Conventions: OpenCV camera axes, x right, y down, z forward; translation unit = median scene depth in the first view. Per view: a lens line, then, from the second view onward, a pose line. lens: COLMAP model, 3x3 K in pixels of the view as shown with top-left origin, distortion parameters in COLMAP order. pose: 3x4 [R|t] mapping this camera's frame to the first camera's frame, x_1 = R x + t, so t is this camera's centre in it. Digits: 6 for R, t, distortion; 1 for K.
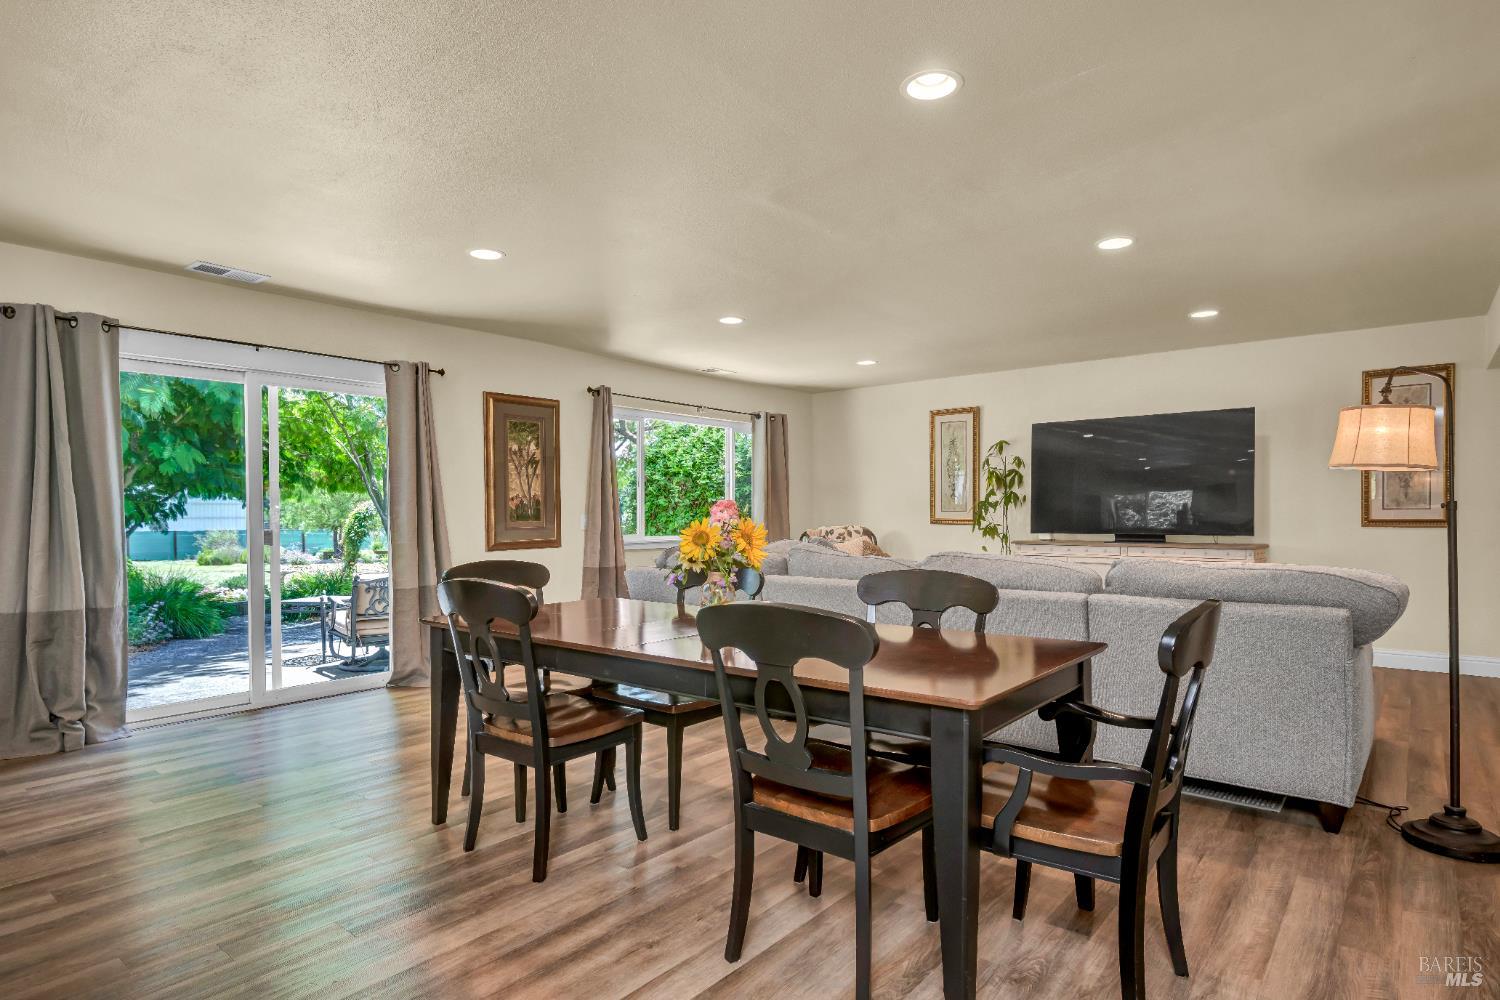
lens RADIAL K [[831.2, 0, 753.5], [0, 831.2, 519.6], [0, 0, 1]] dist [-0.003104, -0.000355]
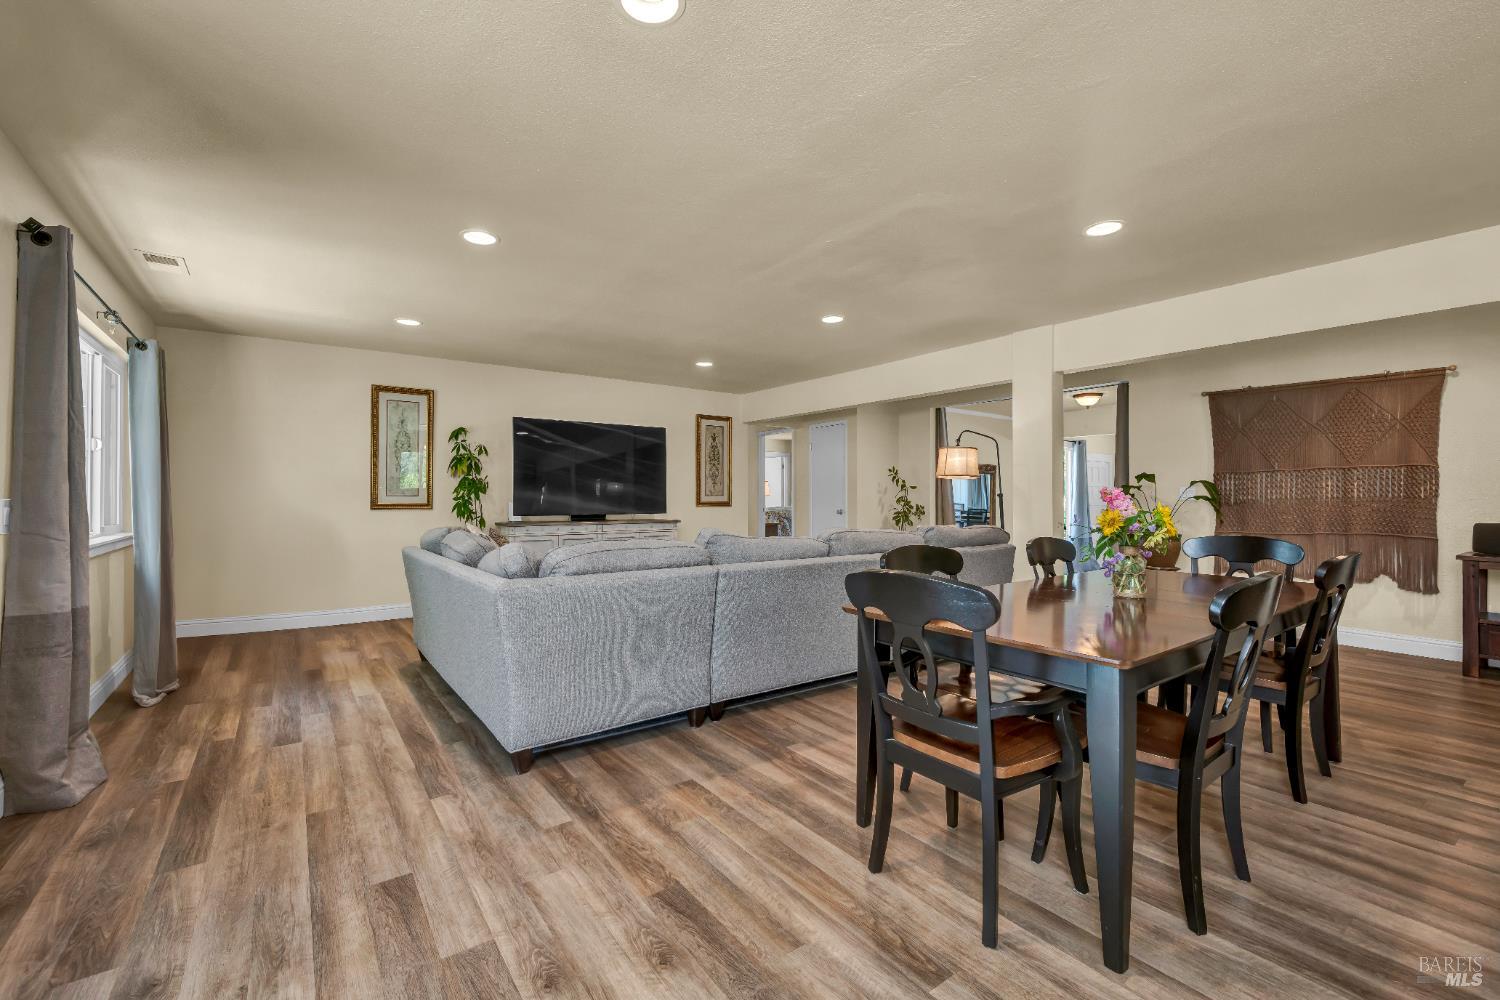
lens RADIAL K [[625.0, 0, 750.0], [0, 625.0, 500.0], [0, 0, 1]] dist [0.000466, 0.000042]
pose [[0.256049, 0.002304, 0.966661, -0.426858], [0.004616, 0.999983, -0.003606, -0.000155], [-0.966653, 0.005386, 0.256034, 0.527485]]
